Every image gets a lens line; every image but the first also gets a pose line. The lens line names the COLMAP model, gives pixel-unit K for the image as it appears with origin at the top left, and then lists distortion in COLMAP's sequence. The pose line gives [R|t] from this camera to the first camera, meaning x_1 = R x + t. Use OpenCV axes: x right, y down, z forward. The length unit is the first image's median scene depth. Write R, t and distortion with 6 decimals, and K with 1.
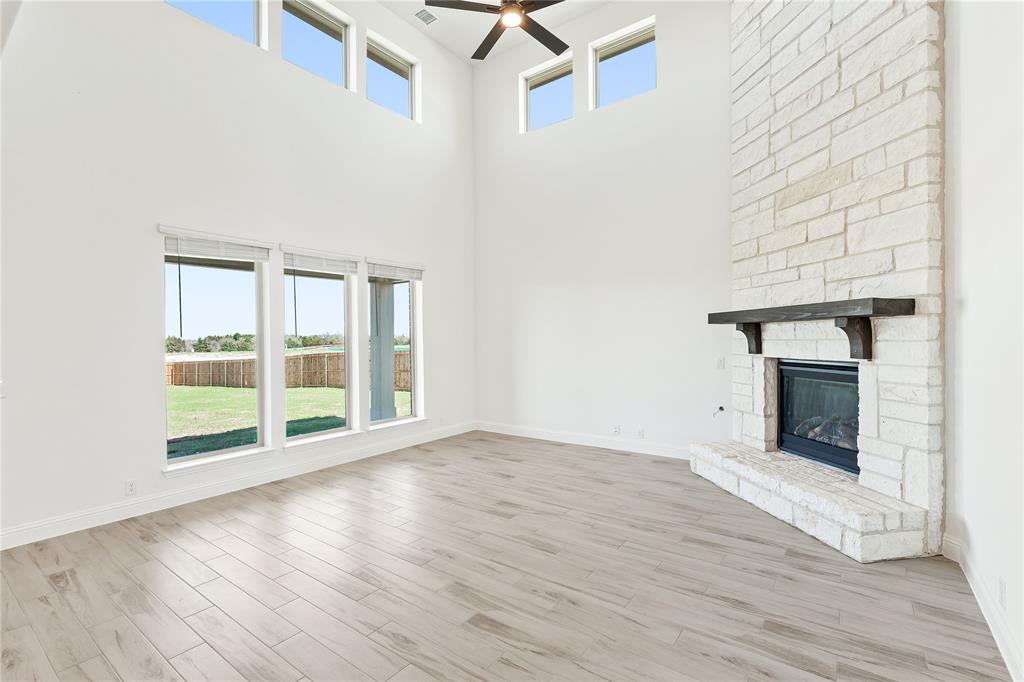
lens RADIAL K [[461.7, 0, 512.0], [0, 461.7, 341.0], [0, 0, 1]] dist [-0.000425, 0.000069]
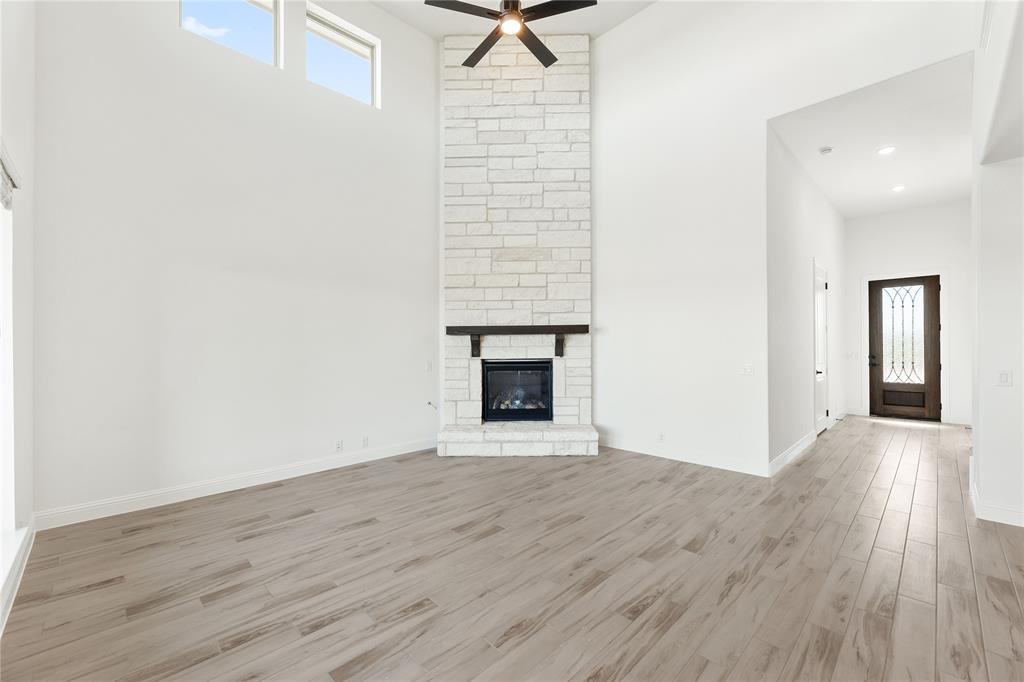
lens RADIAL K [[420.8, 0, 511.6], [0, 420.8, 346.1], [0, 0, 1]] dist [-0.001494, -0.000160]
pose [[0.157433, 0.005541, 0.987514, -0.849127], [0.013623, 0.999877, -0.007782, 0.007079], [-0.987436, 0.014678, 0.157339, 0.811383]]
